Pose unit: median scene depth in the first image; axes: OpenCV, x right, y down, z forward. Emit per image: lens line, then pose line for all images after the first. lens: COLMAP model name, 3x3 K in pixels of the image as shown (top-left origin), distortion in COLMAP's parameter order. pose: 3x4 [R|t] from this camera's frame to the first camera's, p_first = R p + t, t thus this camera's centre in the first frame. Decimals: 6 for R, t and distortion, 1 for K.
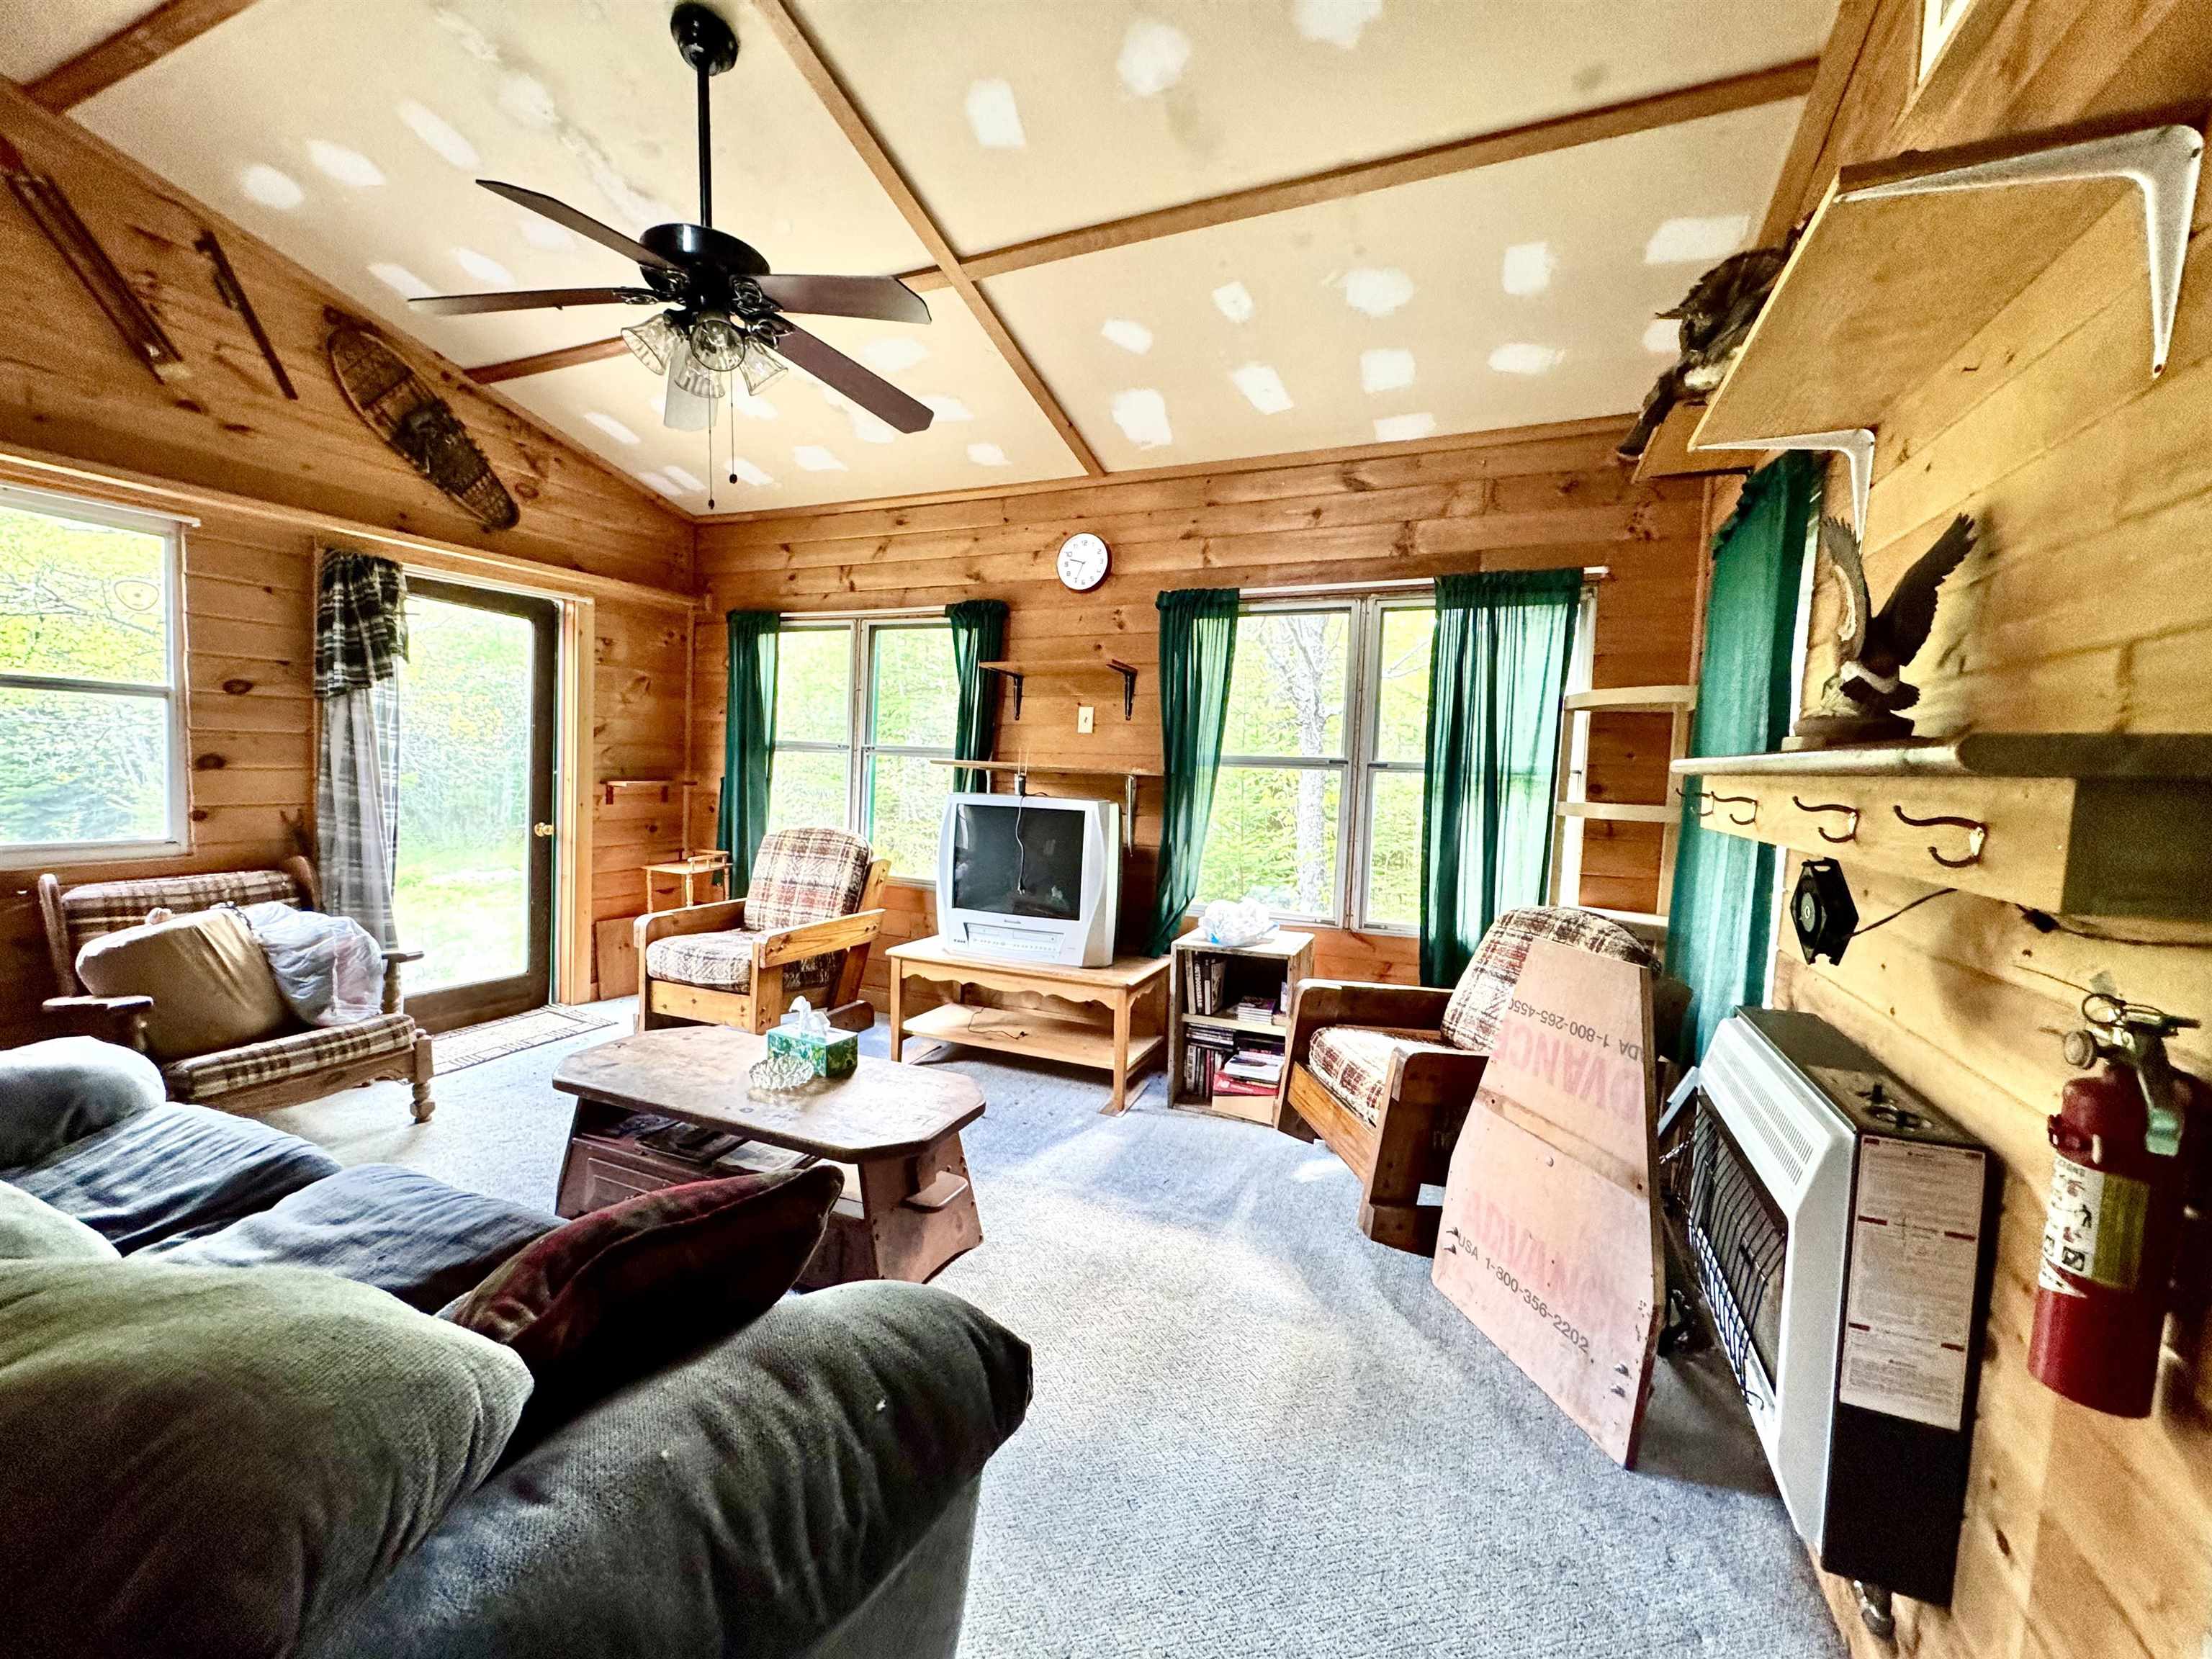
lens RADIAL K [[880.9, 0, 1104.7], [0, 880.9, 828.0], [0, 0, 1]] dist [-0.003474, -0.000542]
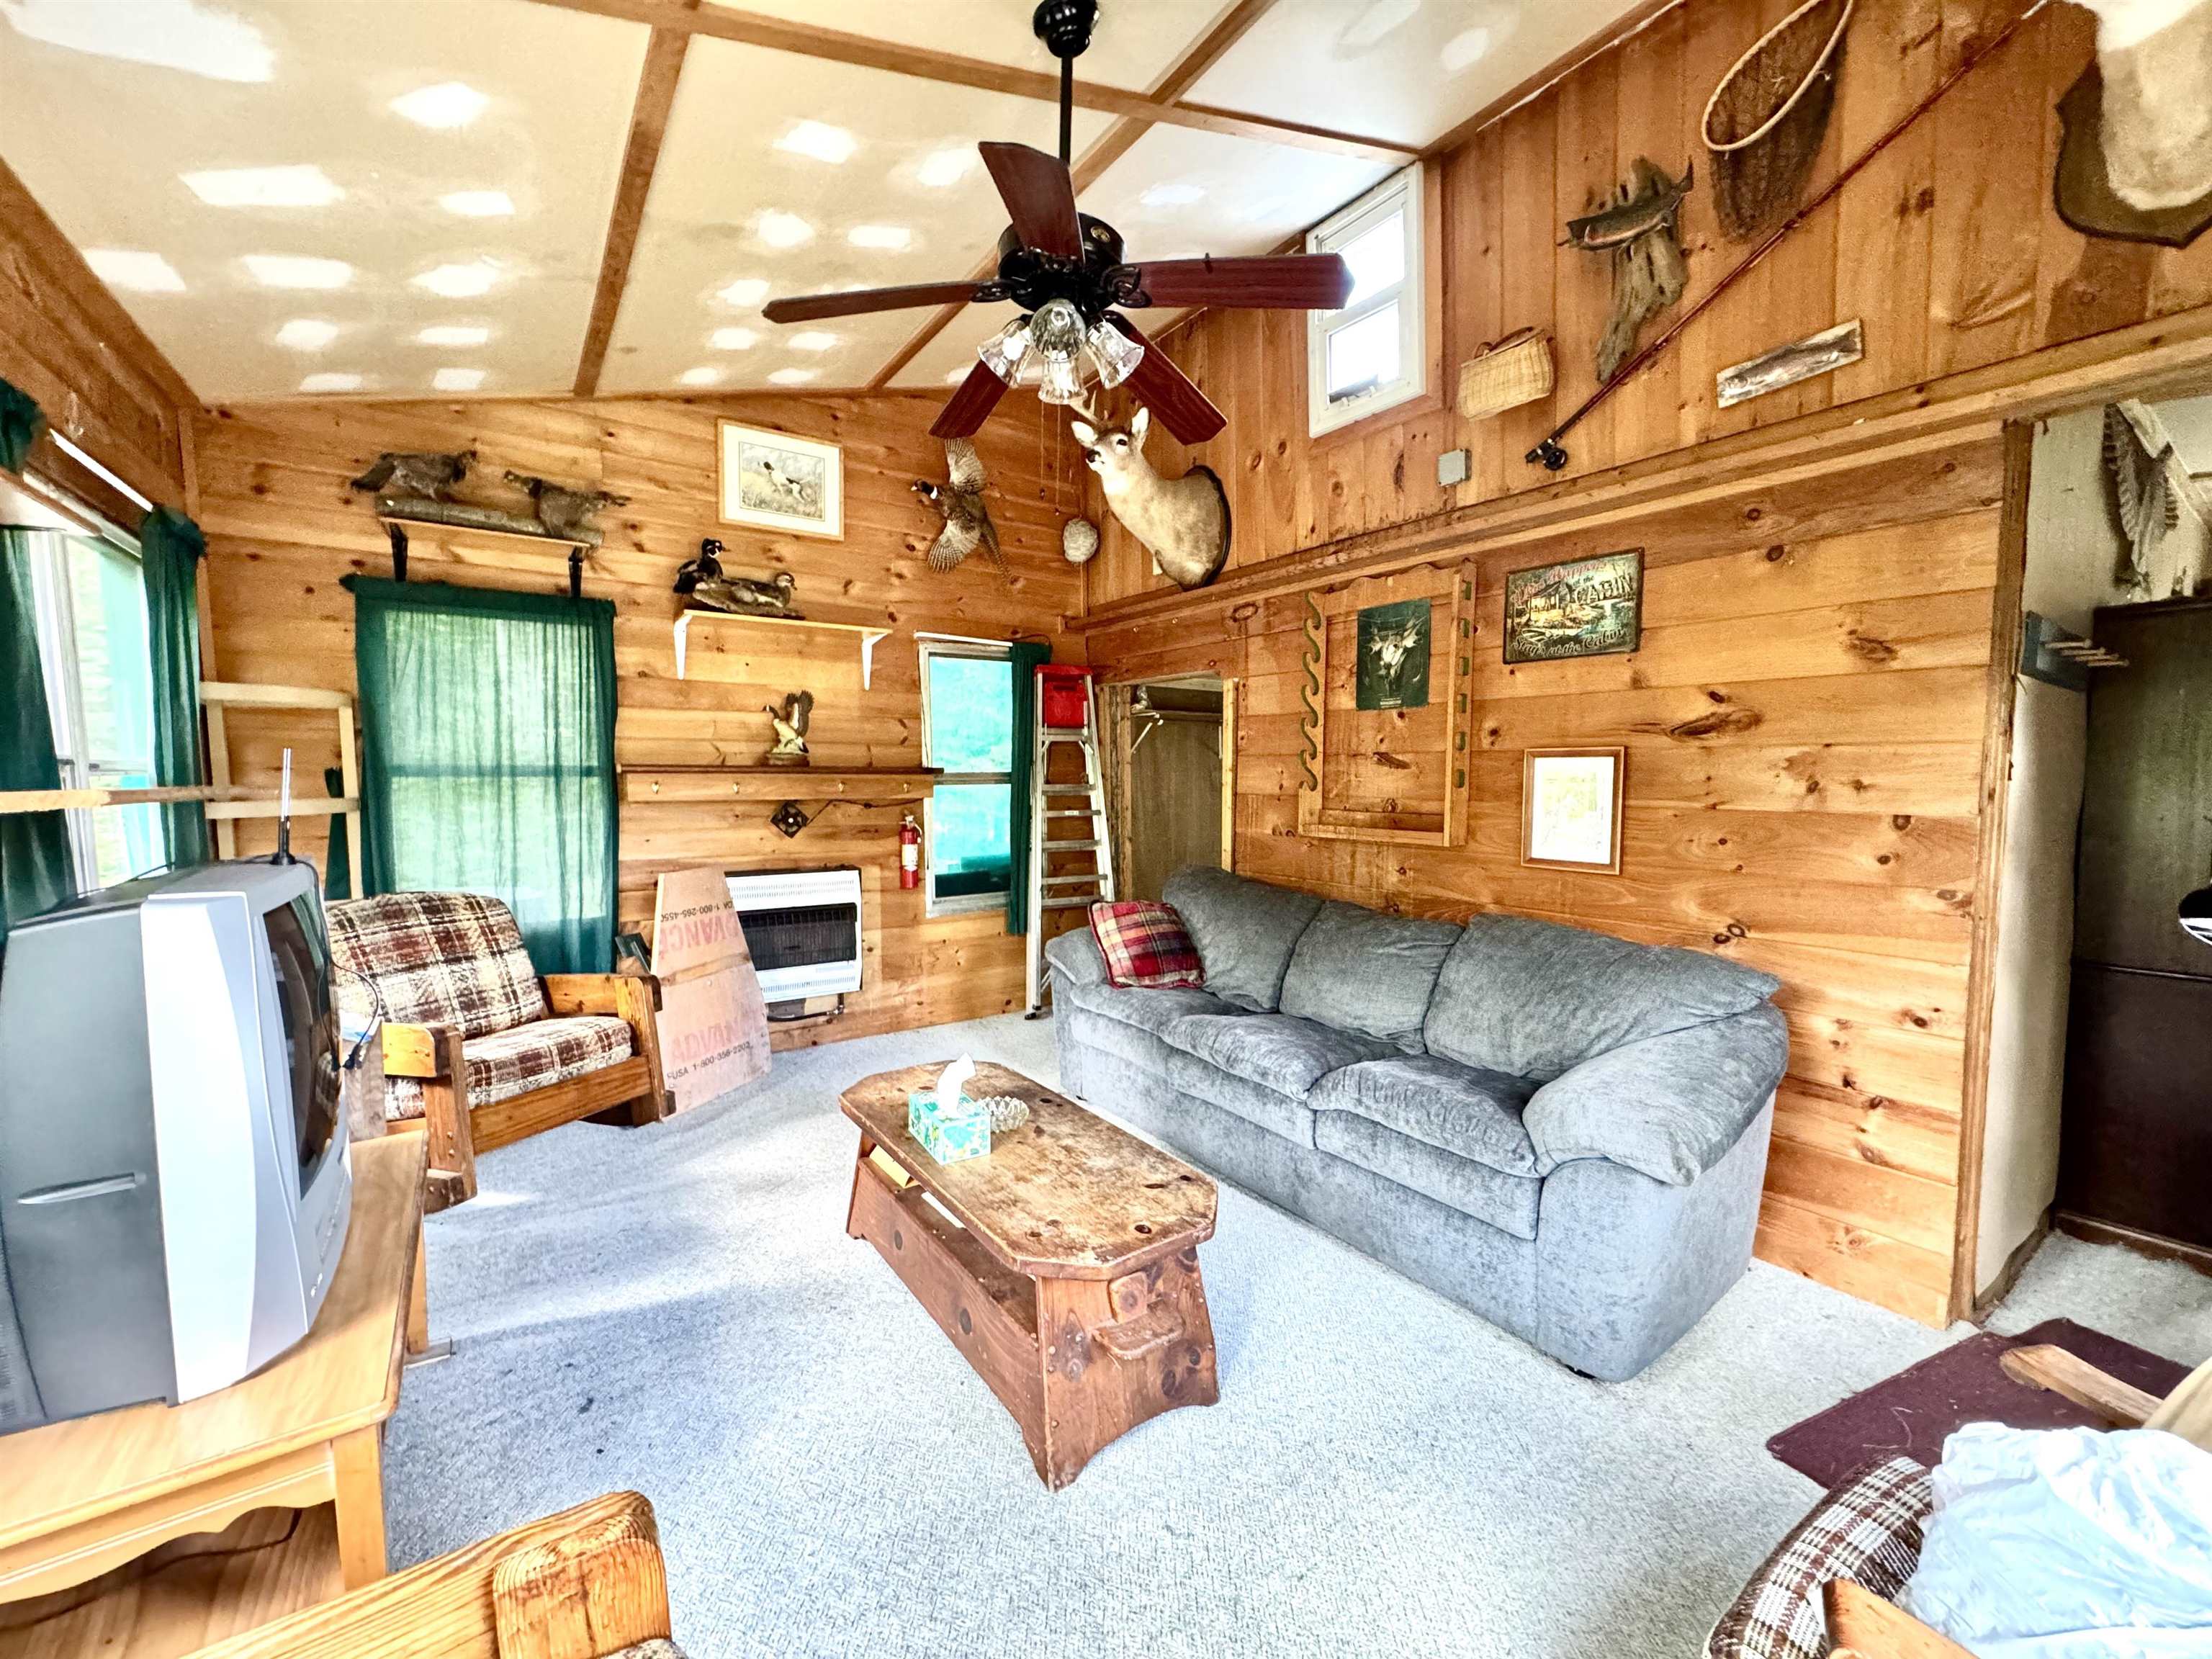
lens RADIAL K [[880.9, 0, 1104.7], [0, 880.9, 828.0], [0, 0, 1]] dist [-0.003474, -0.000542]
pose [[-0.848790, -0.065998, 0.524595, -0.597670], [0.009054, 0.990219, 0.139226, -0.101017], [-0.528653, 0.122923, -0.839891, 1.071793]]
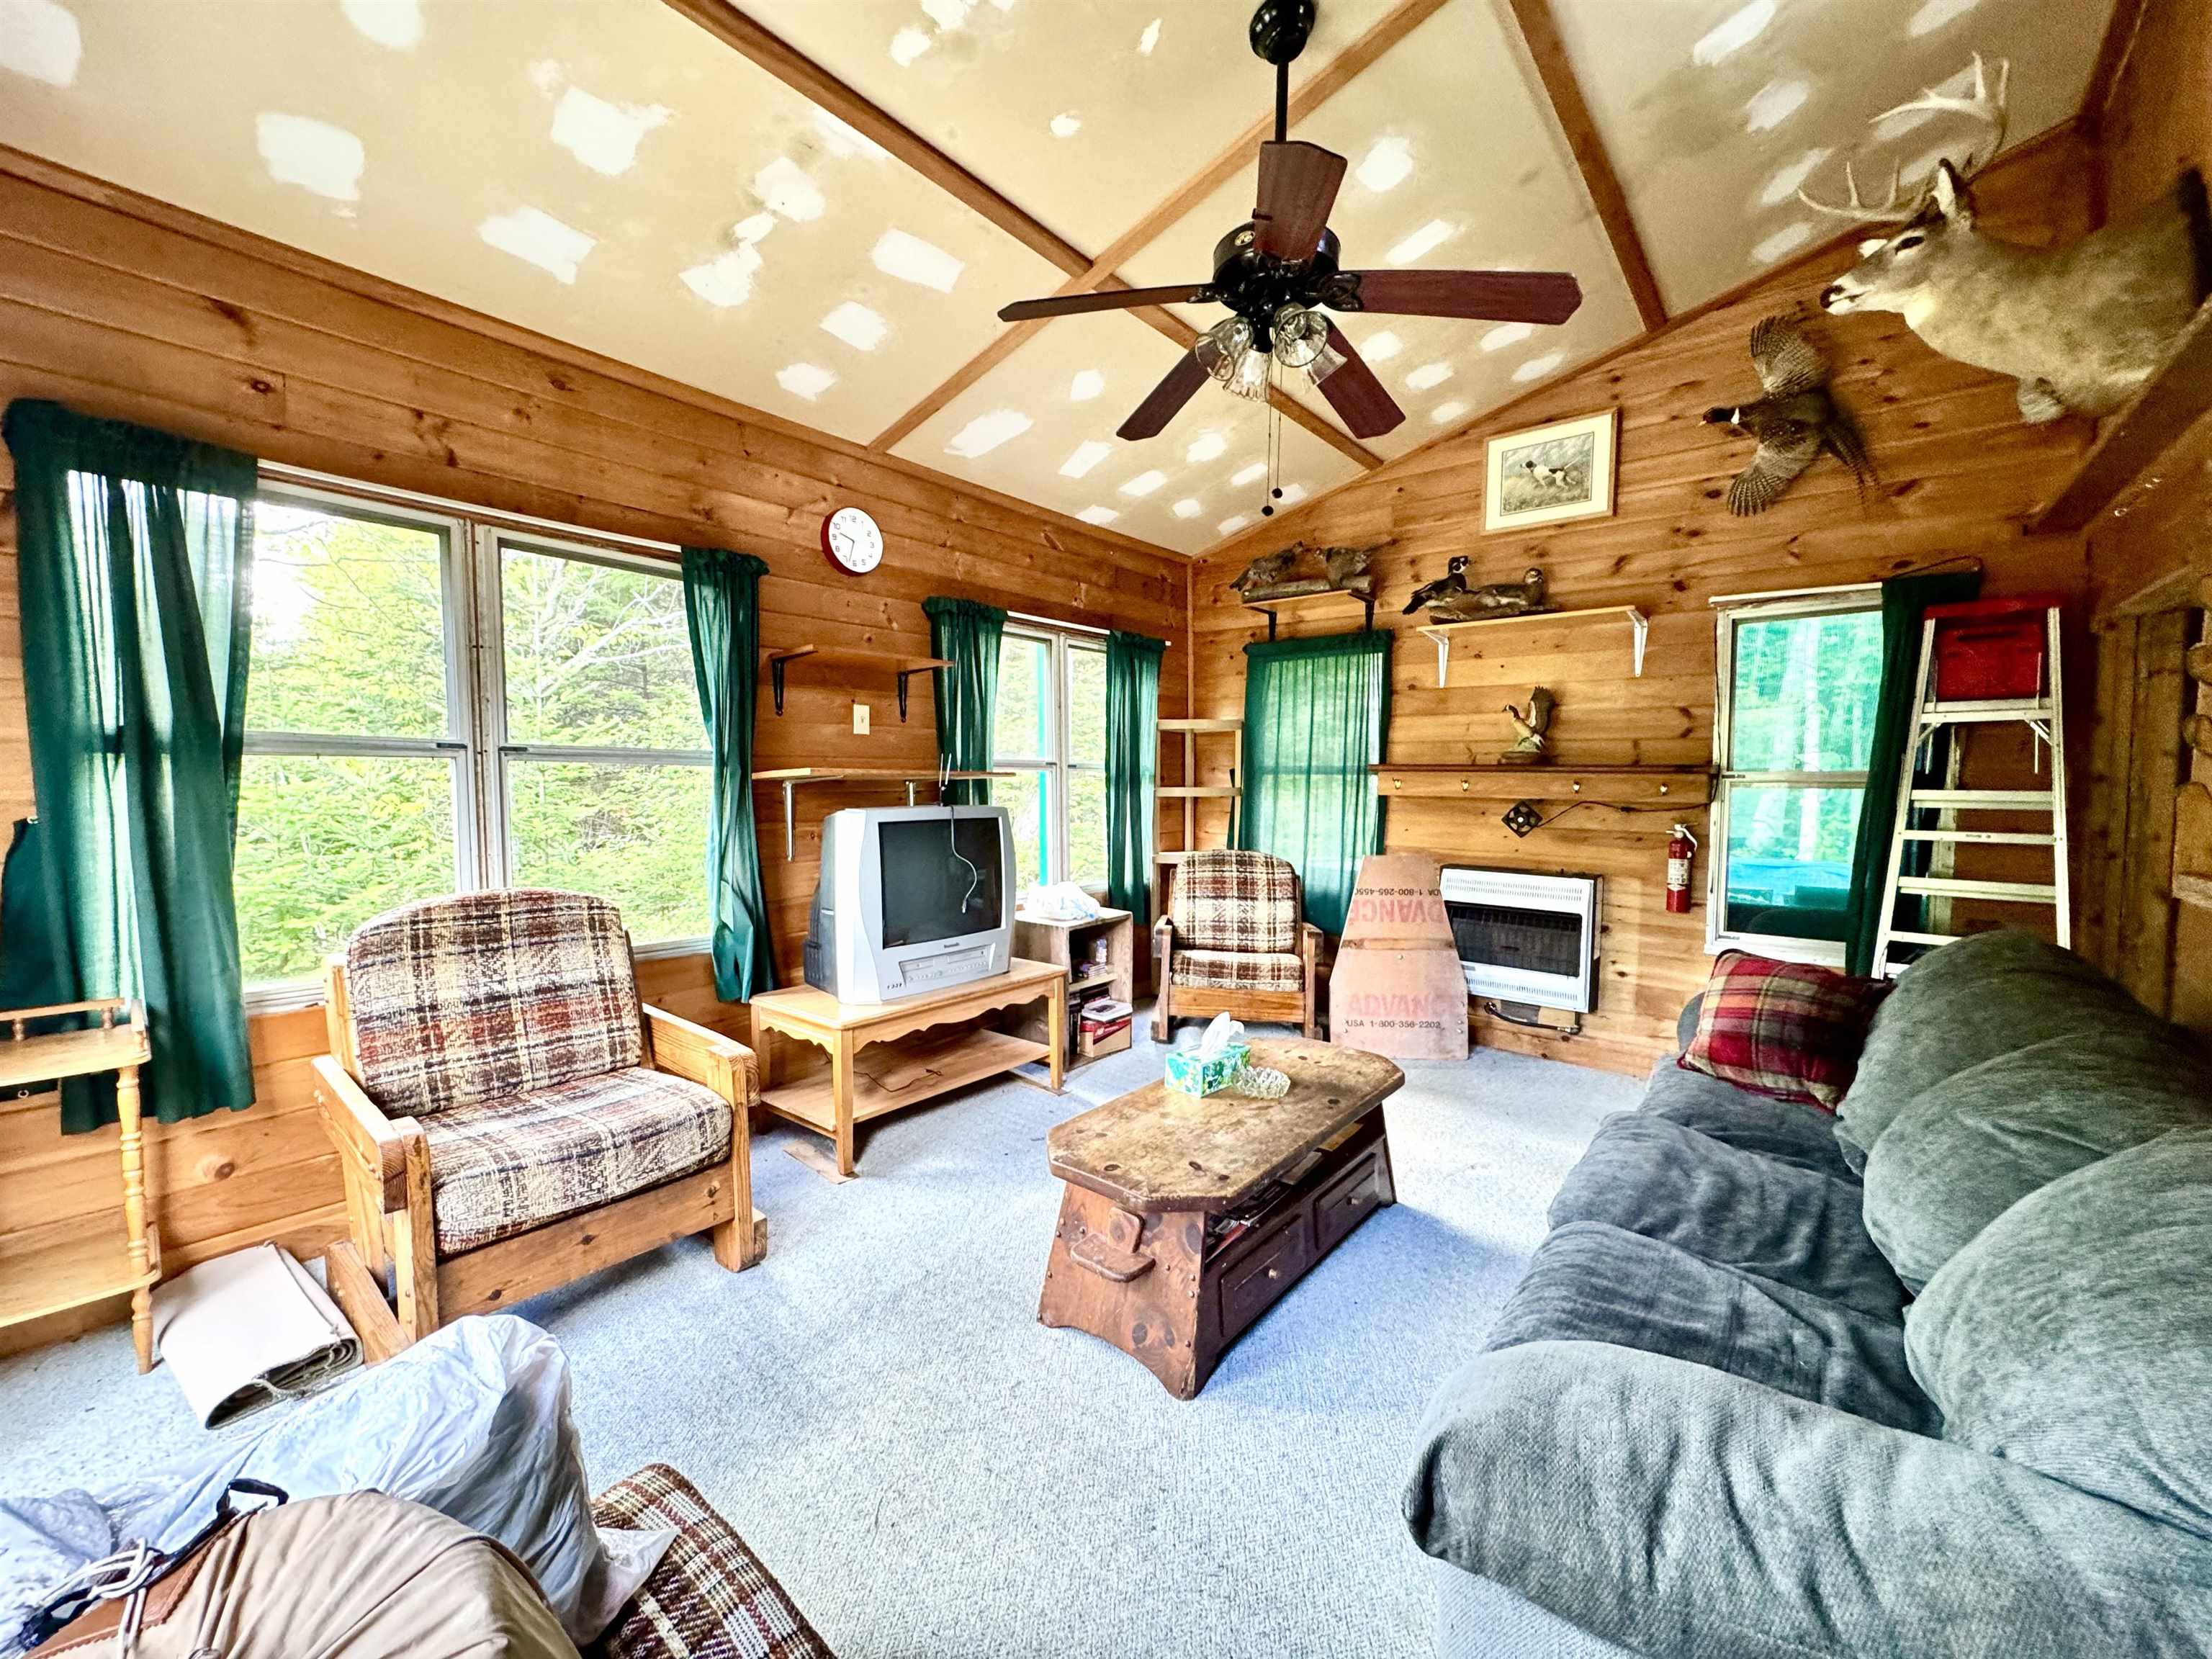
lens RADIAL K [[880.9, 0, 1104.7], [0, 880.9, 828.0], [0, 0, 1]] dist [-0.003474, -0.000542]
pose [[0.281653, -0.085474, 0.955702, -0.862433], [0.069188, 0.995241, 0.068620, -0.061679], [-0.957019, 0.046796, 0.286226, 0.547446]]
